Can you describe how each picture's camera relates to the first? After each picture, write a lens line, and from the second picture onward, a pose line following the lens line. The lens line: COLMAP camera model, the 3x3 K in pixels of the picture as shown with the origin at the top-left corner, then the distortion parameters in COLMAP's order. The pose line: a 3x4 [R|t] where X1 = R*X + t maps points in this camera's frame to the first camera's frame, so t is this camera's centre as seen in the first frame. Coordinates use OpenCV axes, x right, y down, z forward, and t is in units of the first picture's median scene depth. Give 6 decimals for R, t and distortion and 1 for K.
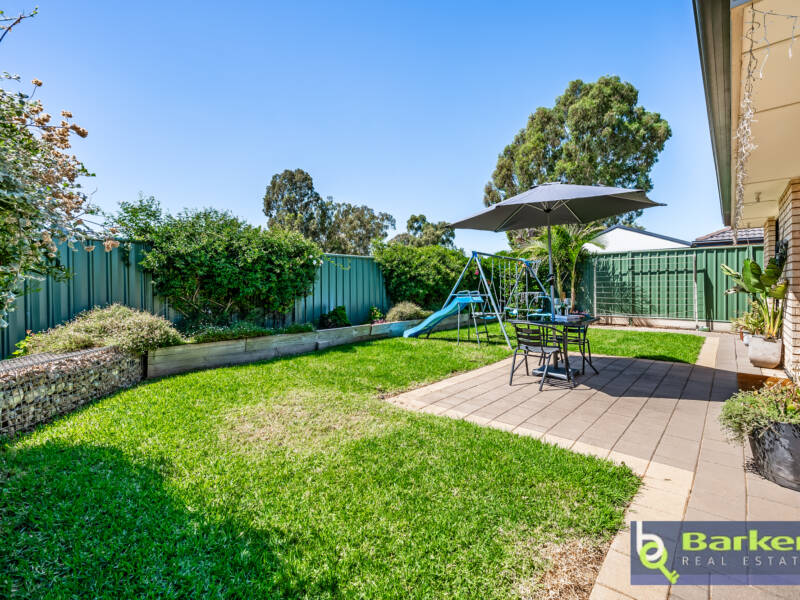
lens RADIAL K [[360.1, 0, 404.7], [0, 360.1, 294.9], [0, 0, 1]] dist [0.001683, 0.000091]
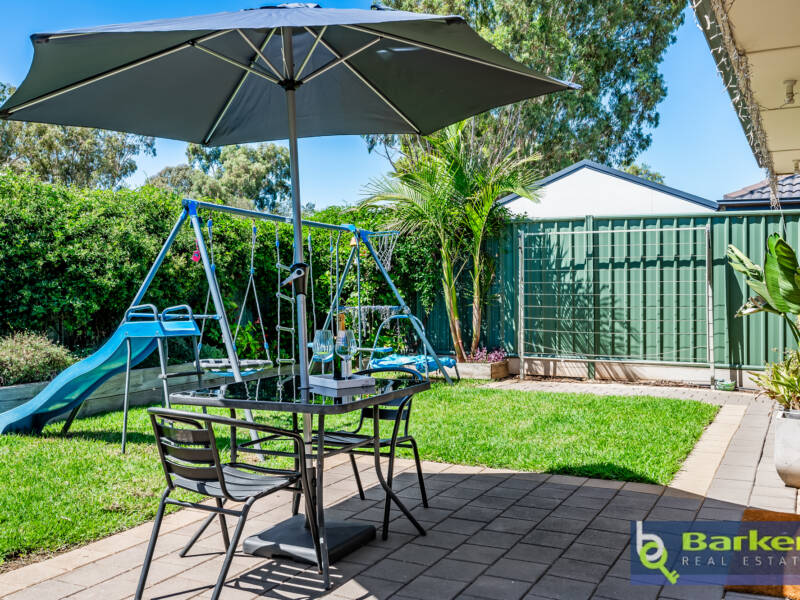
lens RADIAL K [[784.1, 0, 397.2], [0, 784.1, 296.7], [0, 0, 1]] dist [-0.001040, 0.000000]
pose [[0.968711, 0.003521, 0.248168, 0.155236], [-0.000652, 0.999932, -0.011642, -0.007761], [-0.248192, 0.011116, 0.968647, 0.113340]]
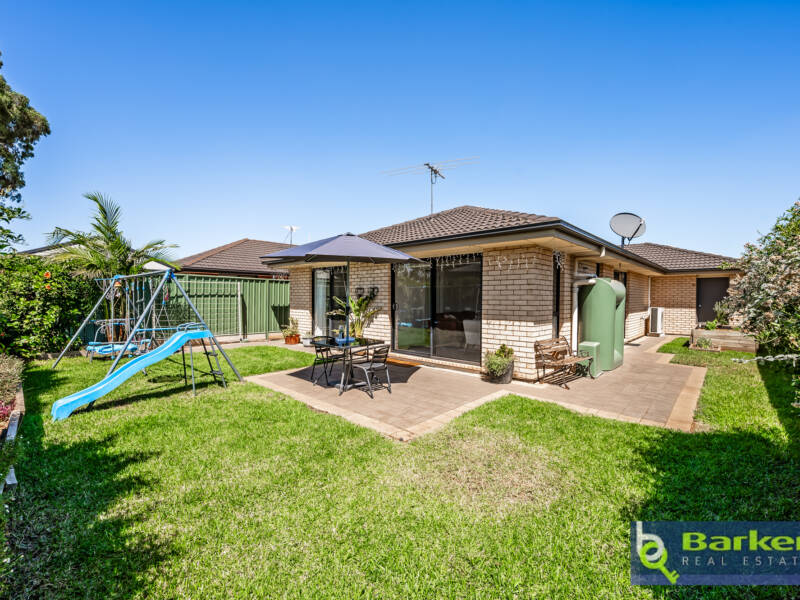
lens RADIAL K [[360.1, 0, 395.1], [0, 360.1, 300.8], [0, 0, 1]] dist [0.001683, 0.000091]
pose [[0.030173, 0.000926, 0.999544, -0.414728], [0.017675, 0.999843, -0.001460, -0.034377], [-0.999388, 0.017711, 0.030152, 0.390222]]
